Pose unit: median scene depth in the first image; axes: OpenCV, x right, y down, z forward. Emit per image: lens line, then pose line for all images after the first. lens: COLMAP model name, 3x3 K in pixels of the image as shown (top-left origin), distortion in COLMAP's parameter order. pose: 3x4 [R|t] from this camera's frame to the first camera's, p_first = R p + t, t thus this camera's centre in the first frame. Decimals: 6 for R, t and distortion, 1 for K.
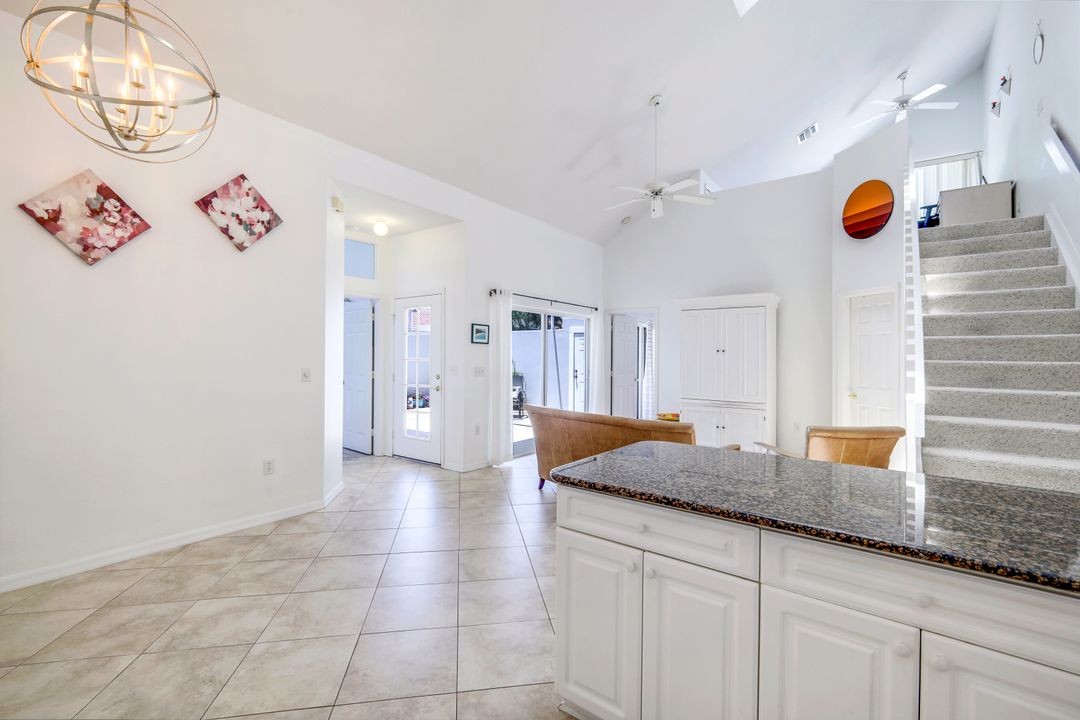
lens RADIAL K [[462.9, 0, 536.1], [0, 462.9, 351.8], [0, 0, 1]] dist [-0.001064, -0.000269]
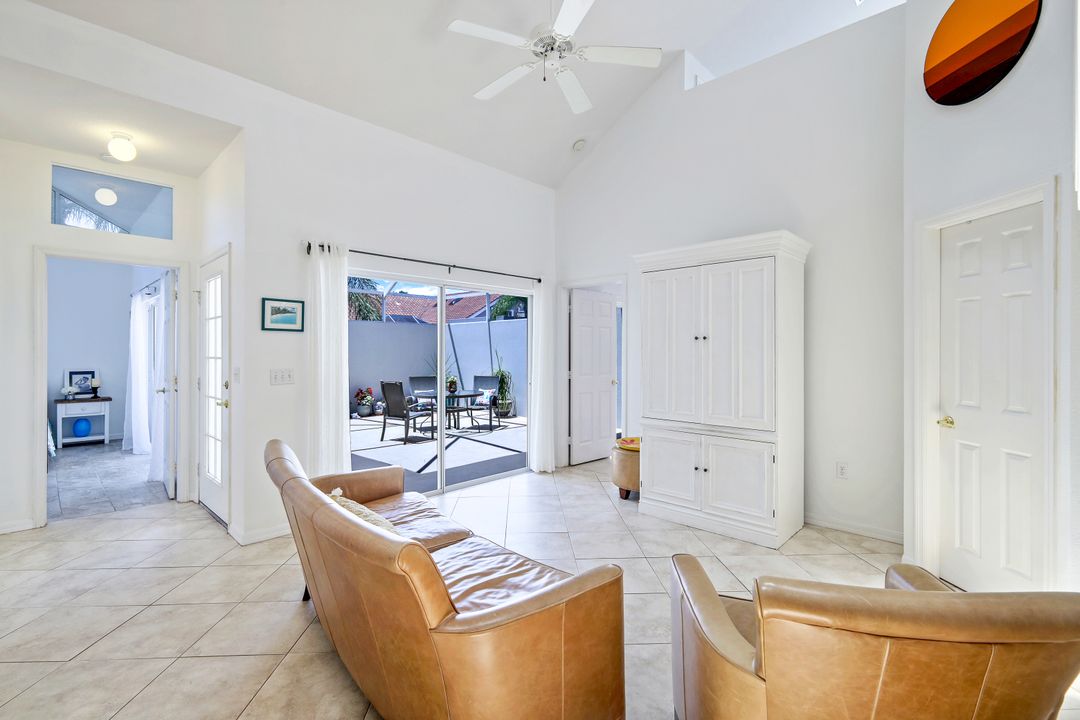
lens RADIAL K [[479.6, 0, 542.4], [0, 479.6, 351.0], [0, 0, 1]] dist [0.002692, 0.000060]
pose [[0.993570, -0.010496, -0.112730, 0.292220], [0.011687, 0.999883, 0.009915, 0.006374], [0.112613, -0.011169, 0.993576, 0.409382]]
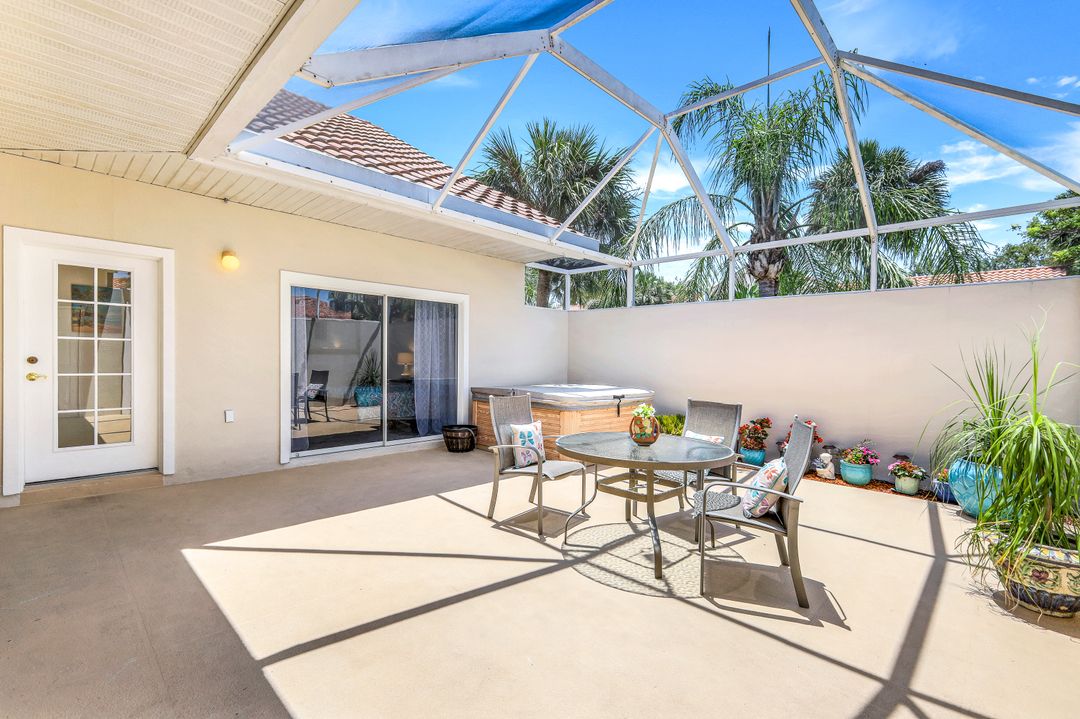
lens RADIAL K [[472.1, 0, 541.1], [0, 472.1, 354.6], [0, 0, 1]] dist [0.003080, -0.000212]
pose [[-0.110563, -0.026029, -0.993528, 0.420549], [-0.007951, 0.999648, -0.025305, 0.060924], [0.993837, 0.005102, -0.110731, 1.910000]]
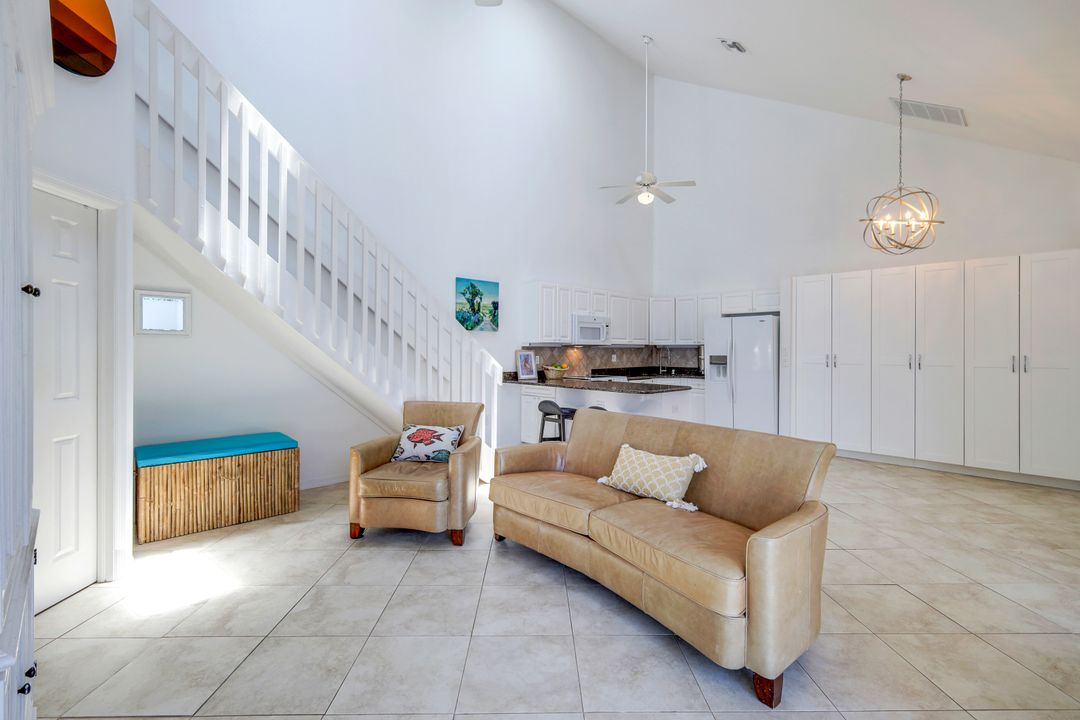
lens RADIAL K [[479.6, 0, 542.4], [0, 479.6, 351.0], [0, 0, 1]] dist [0.002692, 0.000060]
pose [[-0.989602, -0.017259, 0.142791, 0.169296], [-0.018274, 0.999816, -0.005797, 0.022187], [-0.142665, -0.008346, -0.989736, 1.274886]]
